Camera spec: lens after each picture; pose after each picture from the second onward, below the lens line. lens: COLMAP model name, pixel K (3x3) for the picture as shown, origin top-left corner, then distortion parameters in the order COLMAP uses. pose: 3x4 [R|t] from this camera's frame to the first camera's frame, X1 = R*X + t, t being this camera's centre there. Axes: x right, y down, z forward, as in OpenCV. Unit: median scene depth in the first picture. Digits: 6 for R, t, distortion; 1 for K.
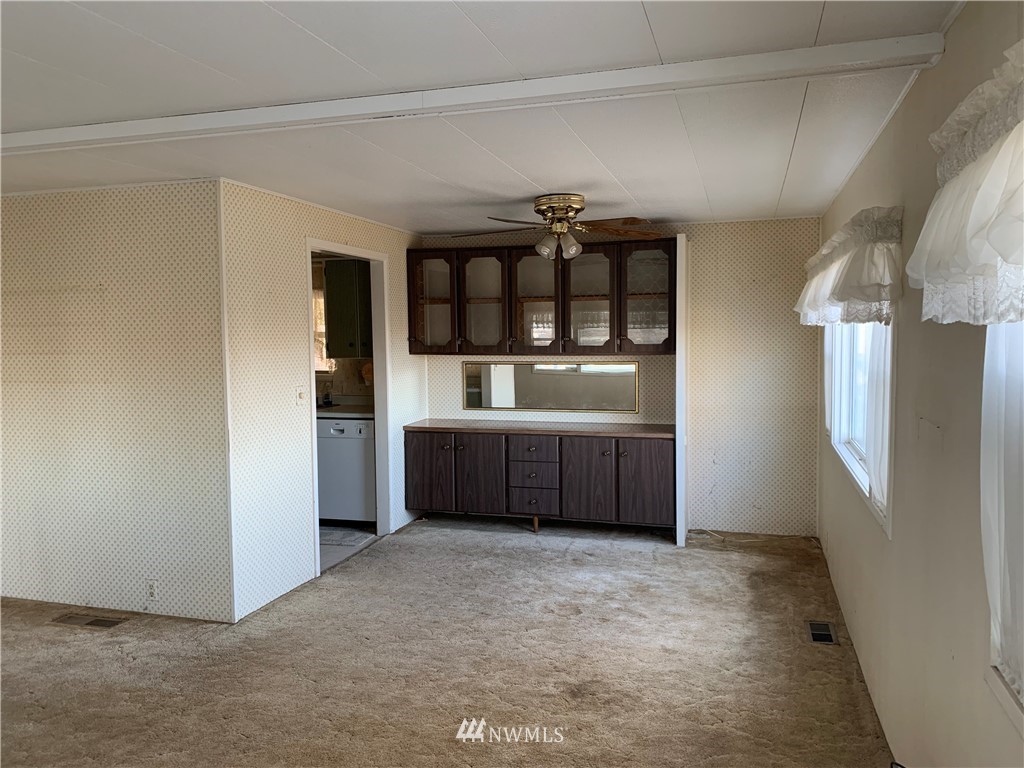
lens RADIAL K [[777.8, 0, 512.0], [0, 777.8, 384.0], [0, 0, 1]] dist [0.050058, -0.002474]
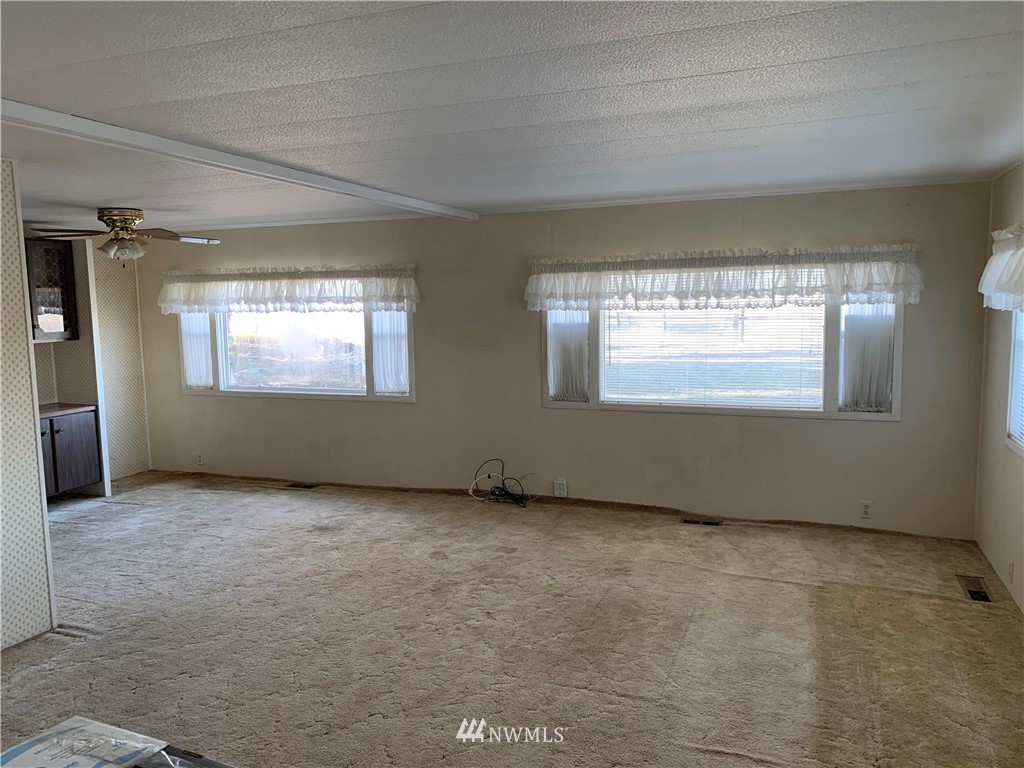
lens RADIAL K [[777.8, 0, 512.0], [0, 777.8, 384.0], [0, 0, 1]] dist [0.050058, -0.002474]
pose [[0.075207, -0.093538, 0.992771, -1.253459], [0.078486, 0.993057, 0.087619, -0.033237], [-0.994074, 0.071329, 0.082027, 0.340038]]
